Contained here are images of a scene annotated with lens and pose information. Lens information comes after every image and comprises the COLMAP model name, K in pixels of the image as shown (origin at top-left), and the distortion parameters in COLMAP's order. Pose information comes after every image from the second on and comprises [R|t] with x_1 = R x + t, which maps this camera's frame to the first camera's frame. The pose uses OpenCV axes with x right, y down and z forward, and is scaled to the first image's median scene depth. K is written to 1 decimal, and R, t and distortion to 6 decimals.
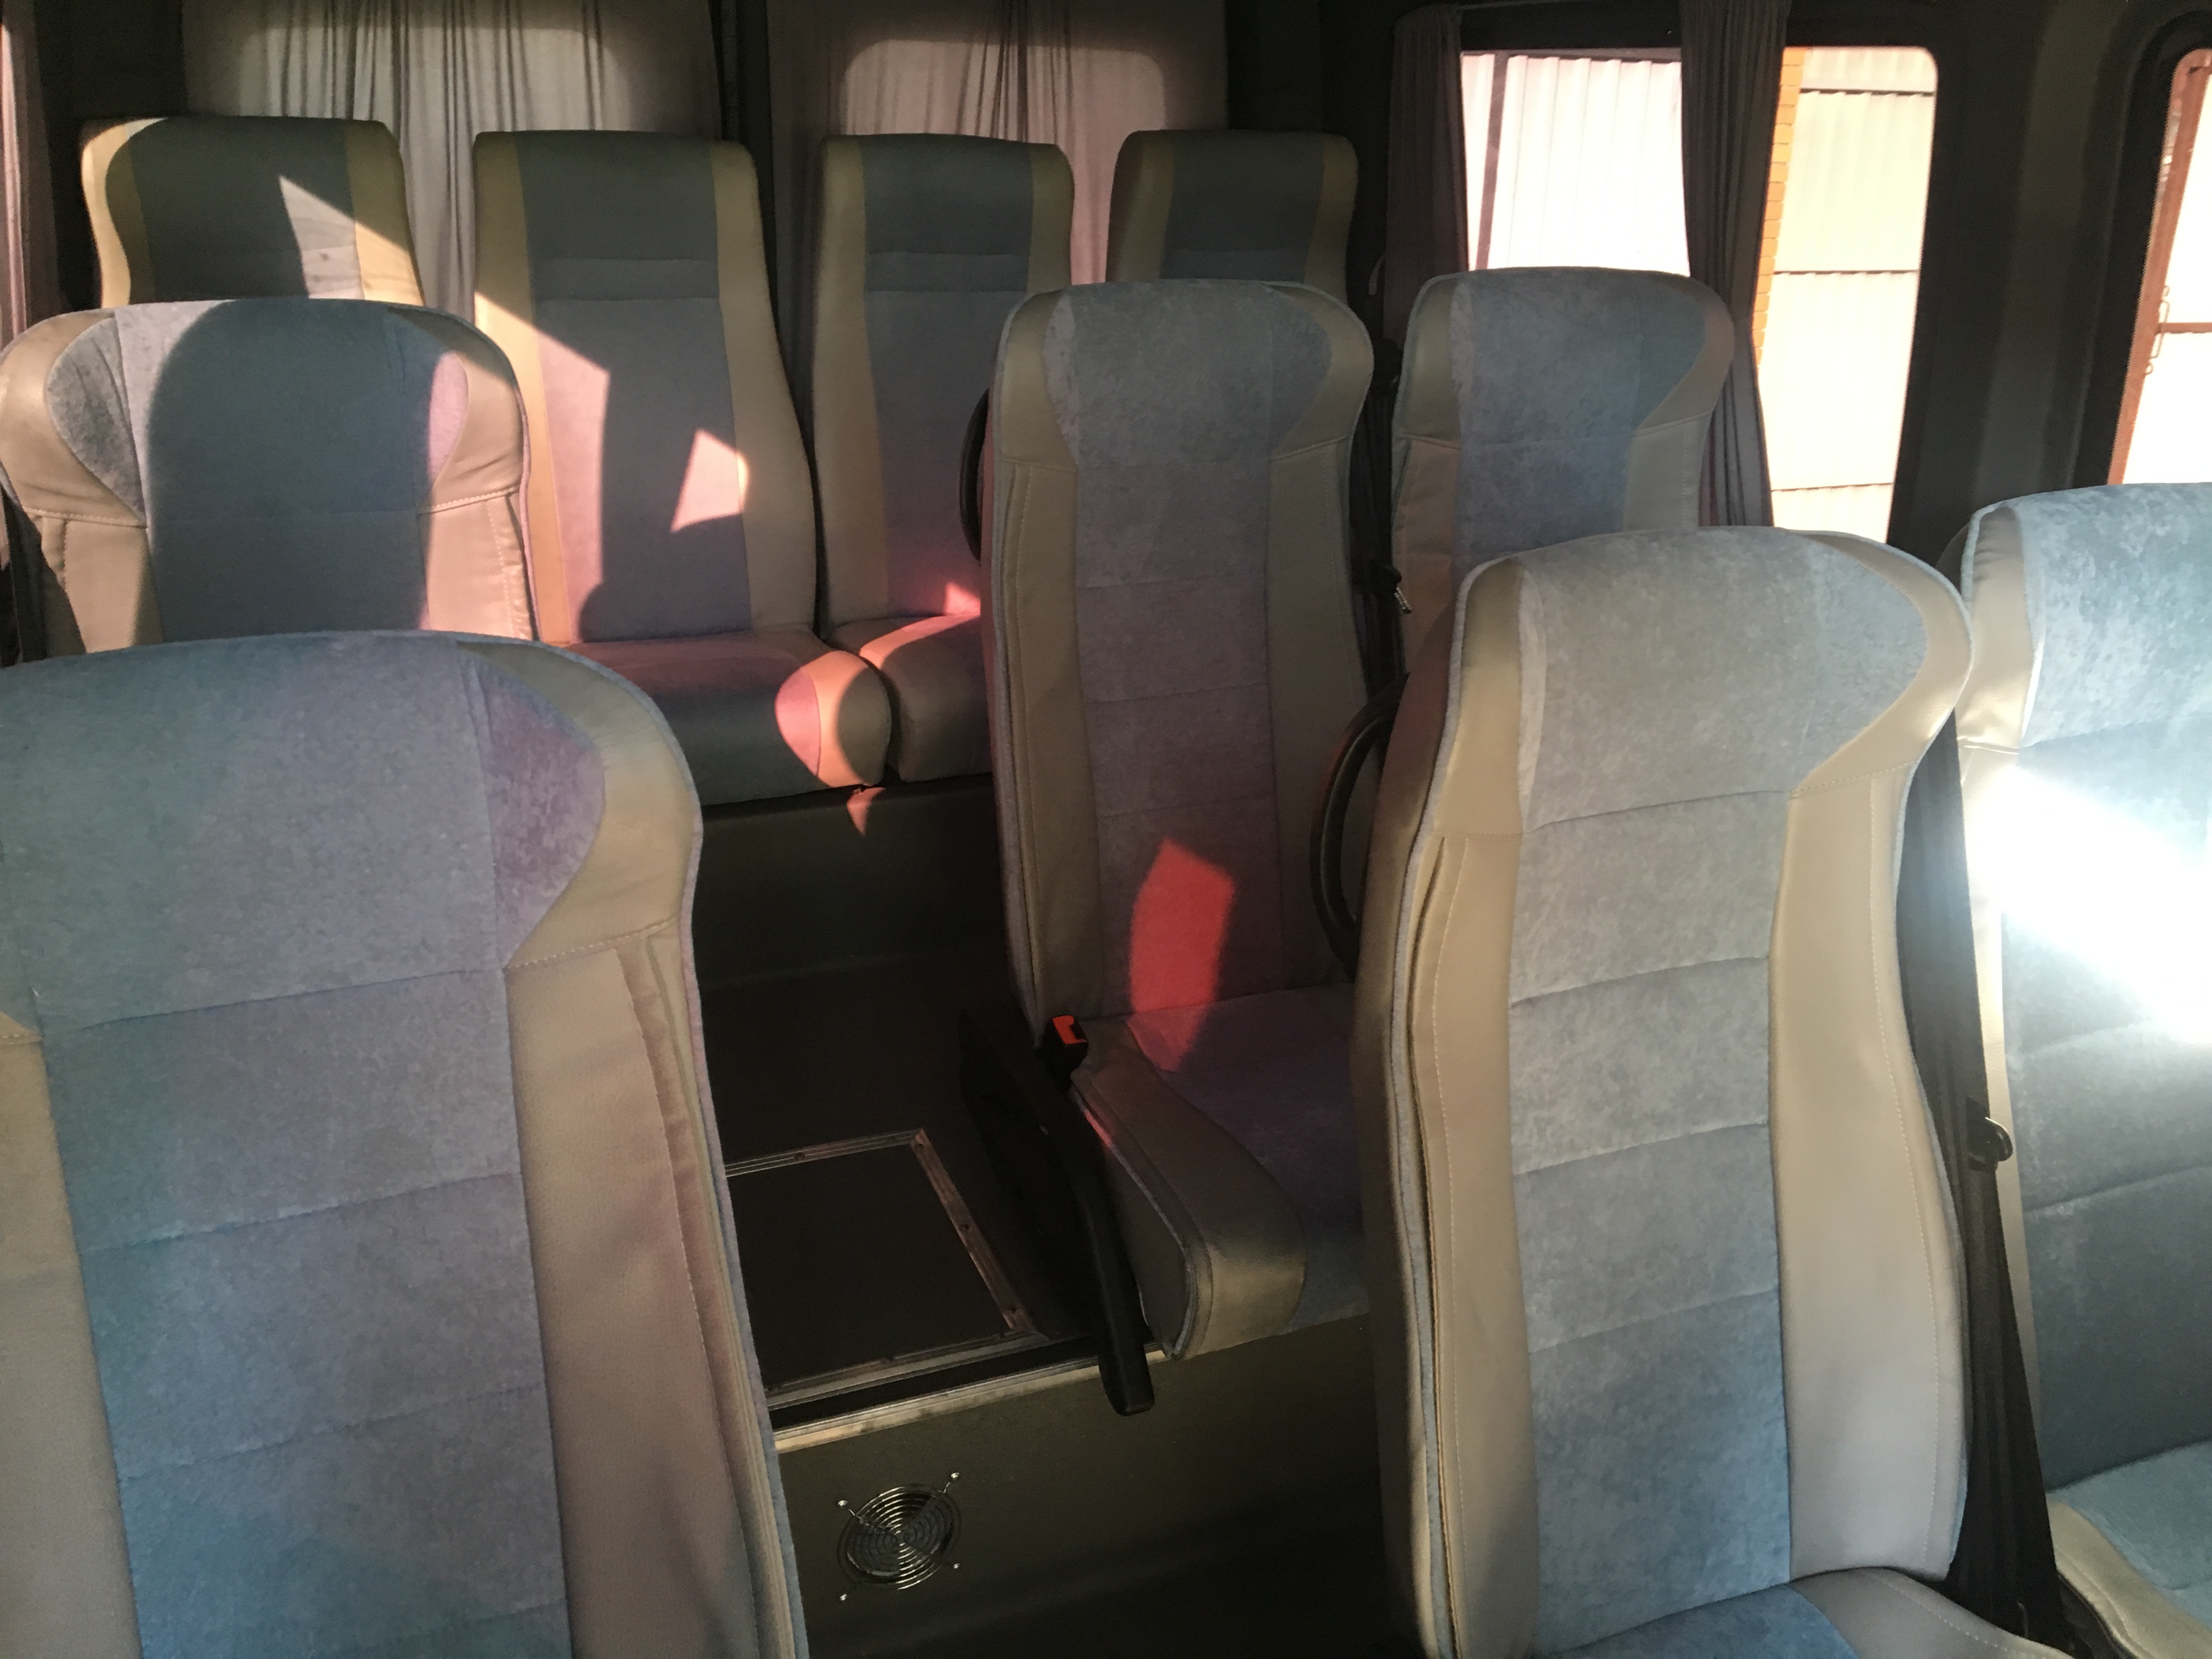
lens RADIAL K [[1901.8, 0, 1106.0], [0, 1901.8, 829.5], [0, 0, 1]] dist [0.001679, 0.008282]
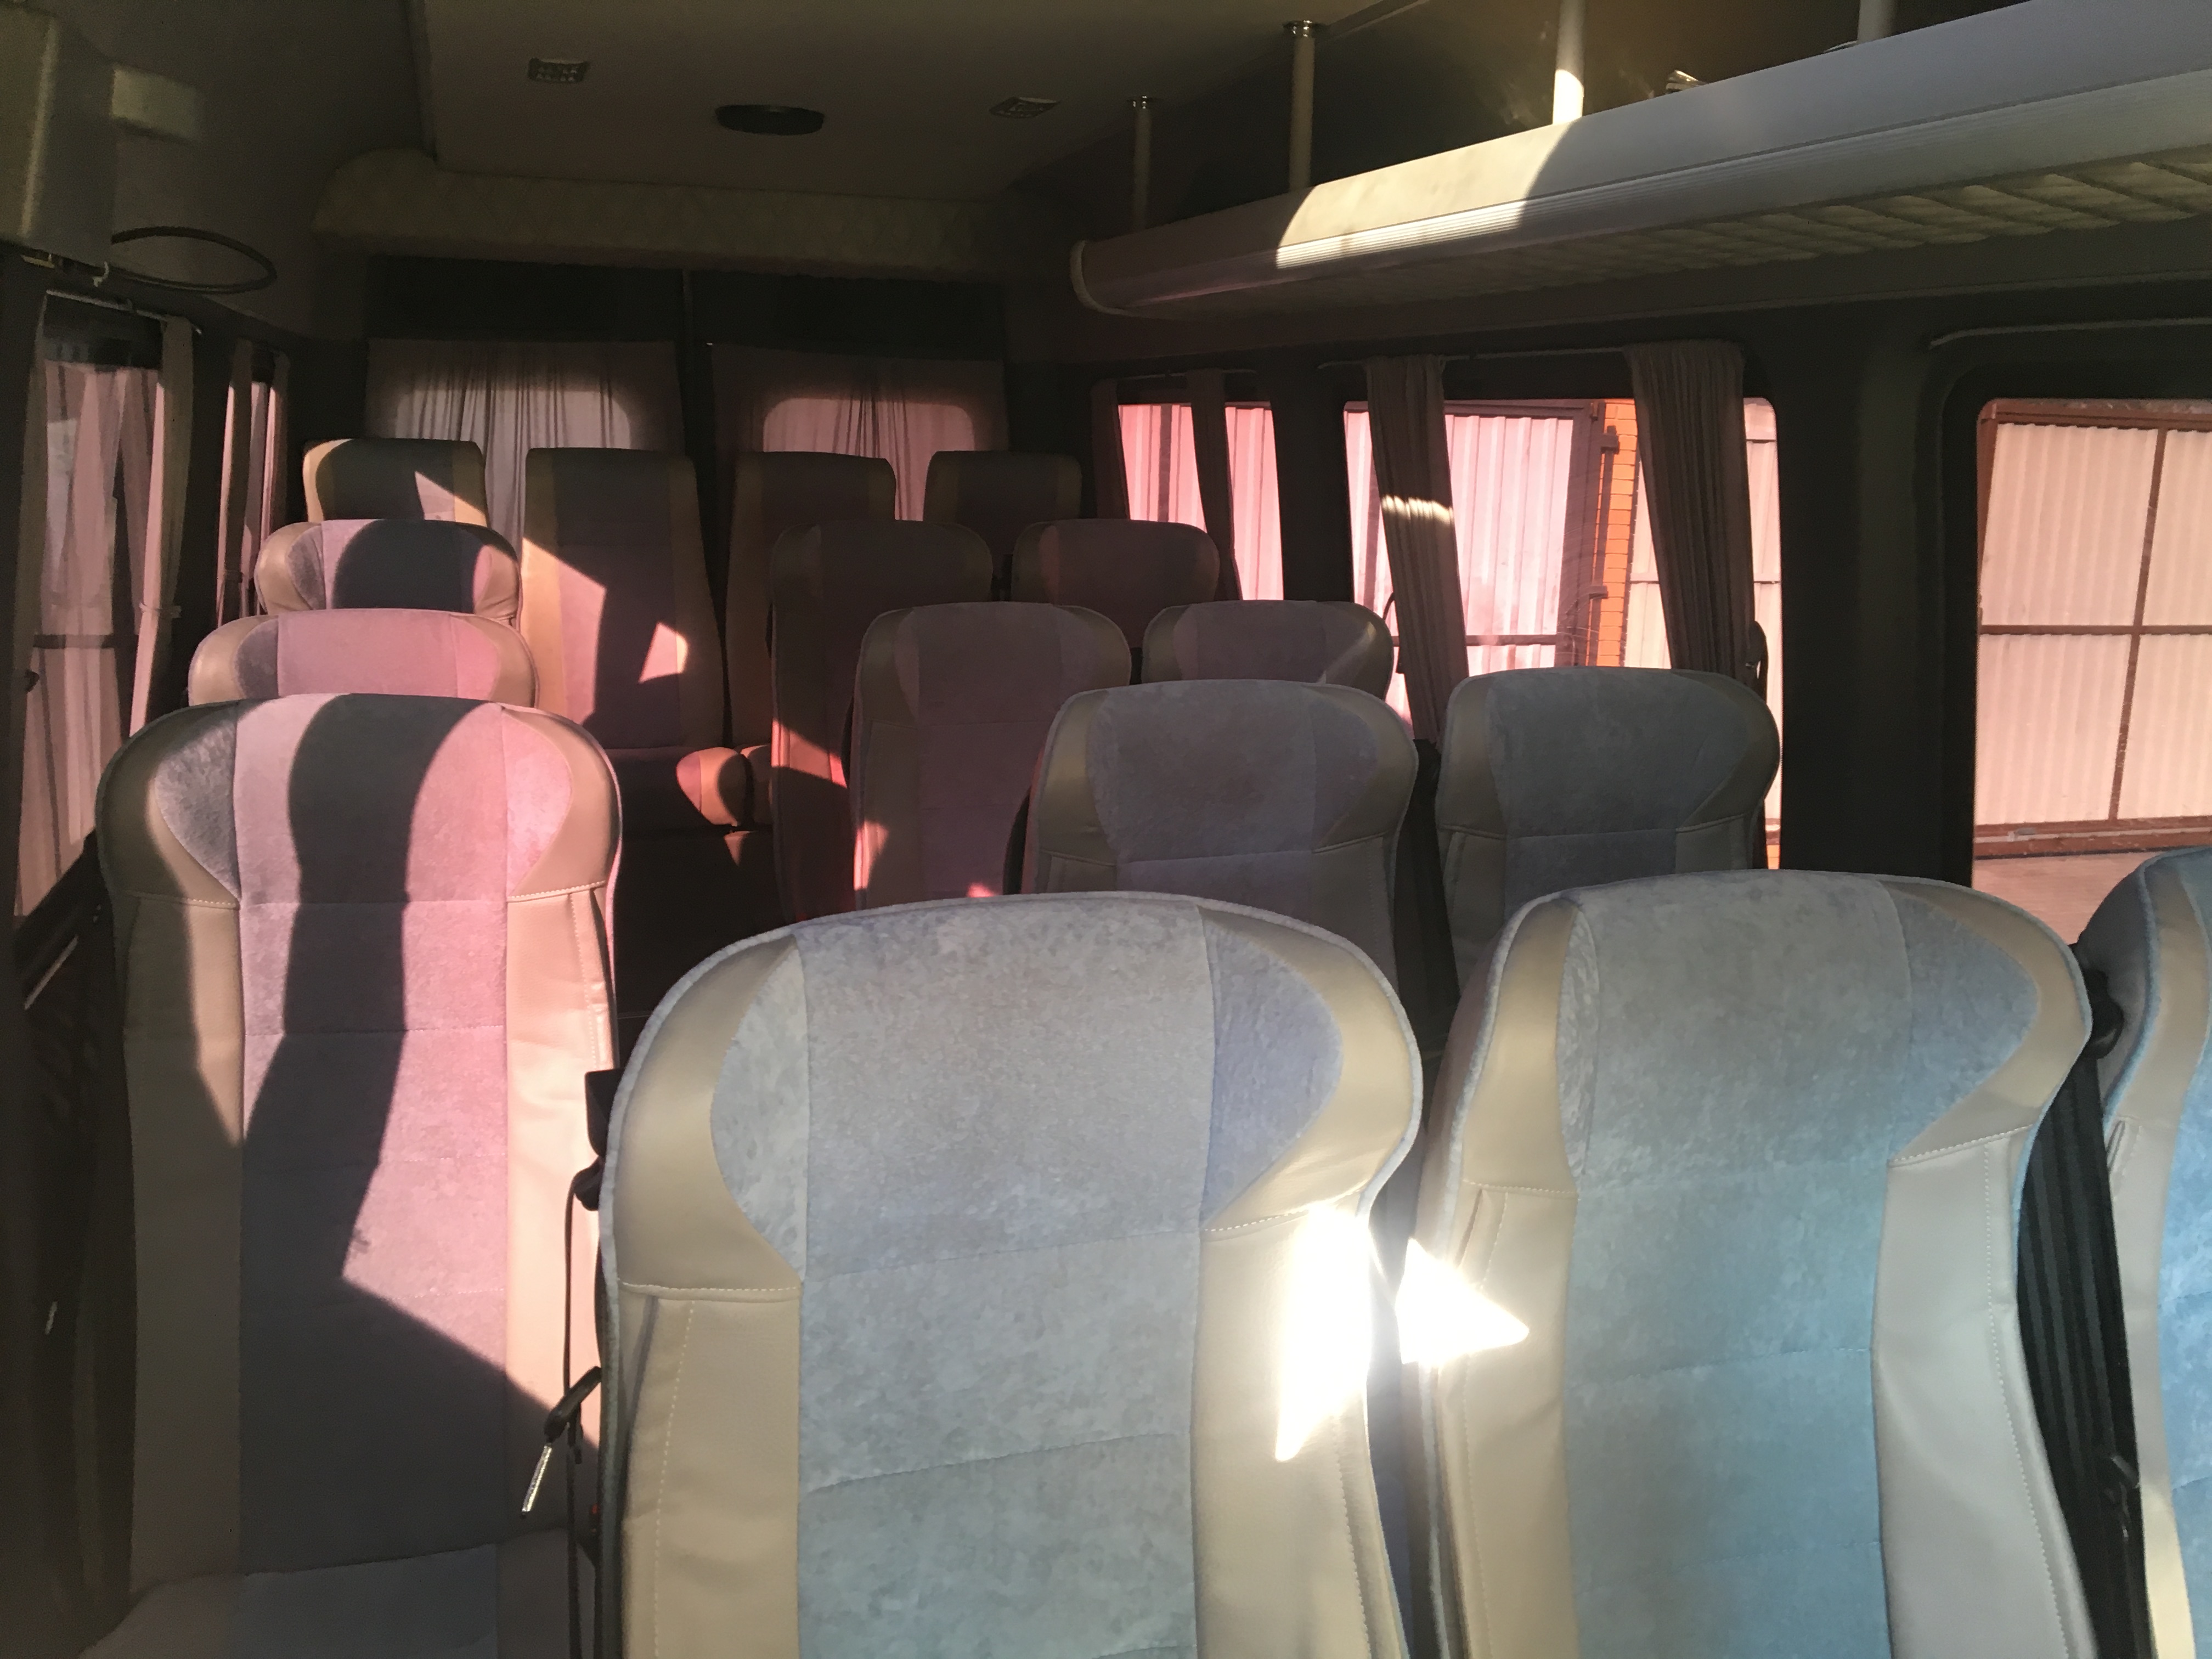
lens RADIAL K [[1874.3, 0, 1106.0], [0, 1874.3, 829.5], [0, 0, 1]] dist [0.038020, -0.001187]
pose [[0.998544, 0.008300, -0.053297, 0.237464], [-0.017328, 0.985078, -0.171233, 0.214950], [0.051080, 0.171907, 0.983788, -0.494279]]
